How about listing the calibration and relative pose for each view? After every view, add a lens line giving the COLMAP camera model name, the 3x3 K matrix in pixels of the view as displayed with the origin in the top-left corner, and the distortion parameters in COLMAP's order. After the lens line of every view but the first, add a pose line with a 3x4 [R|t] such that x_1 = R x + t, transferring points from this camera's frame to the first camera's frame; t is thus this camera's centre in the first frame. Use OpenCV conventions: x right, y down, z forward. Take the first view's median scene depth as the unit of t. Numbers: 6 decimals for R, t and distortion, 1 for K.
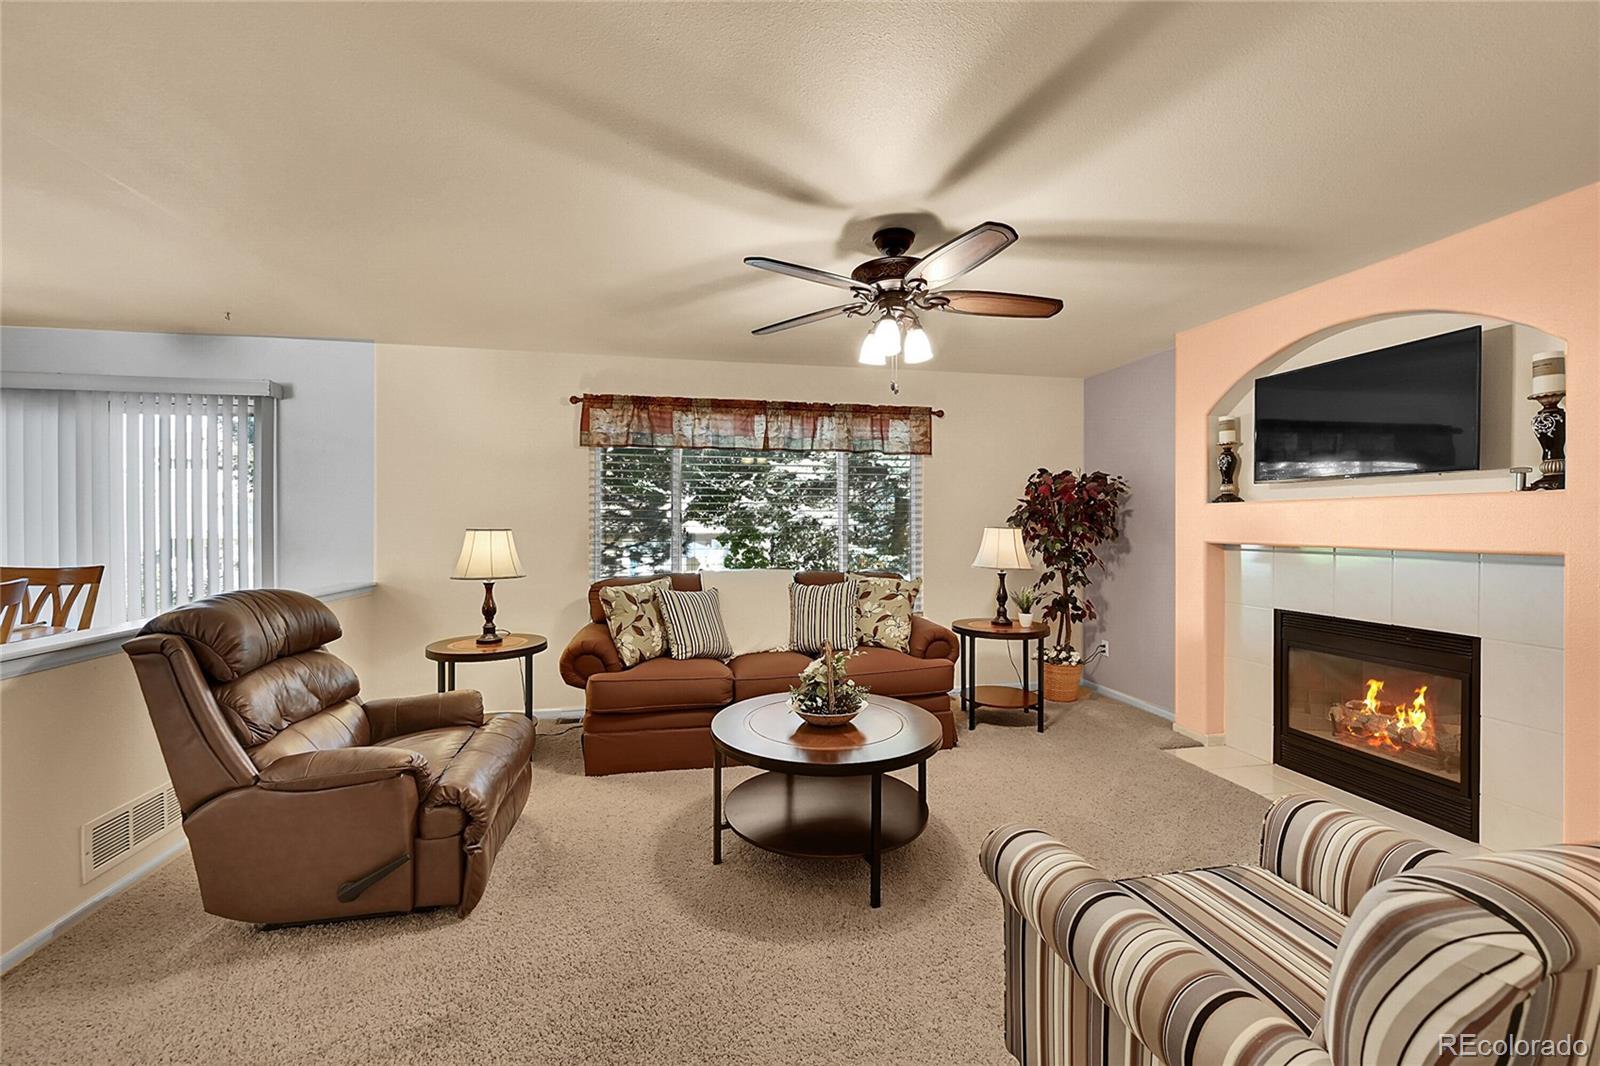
lens RADIAL K [[622.3, 0, 790.9], [0, 622.3, 531.5], [0, 0, 1]] dist [-0.000245, -0.000196]
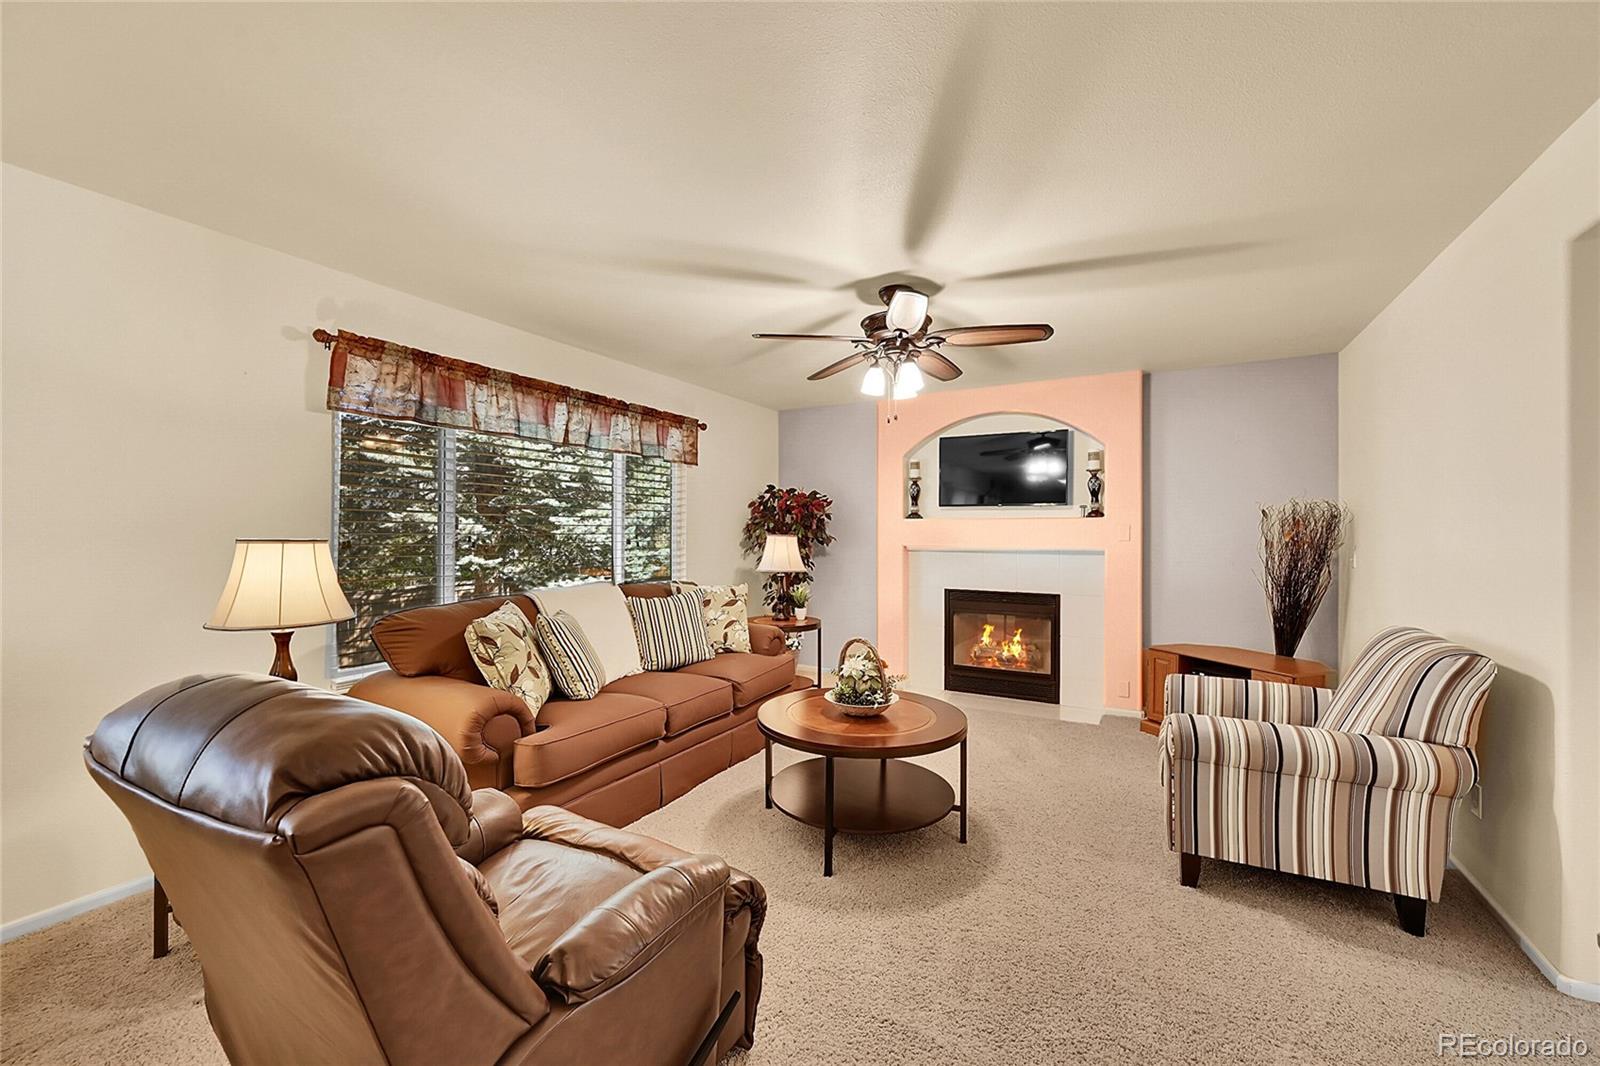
lens RADIAL K [[622.3, 0, 802.6], [0, 622.3, 536.0], [0, 0, 1]] dist [-0.000245, -0.000196]
pose [[0.661096, -0.001655, 0.750300, -0.548882], [0.002933, 0.999996, -0.000379, -0.005615], [-0.750296, 0.002451, 0.661098, 0.229638]]
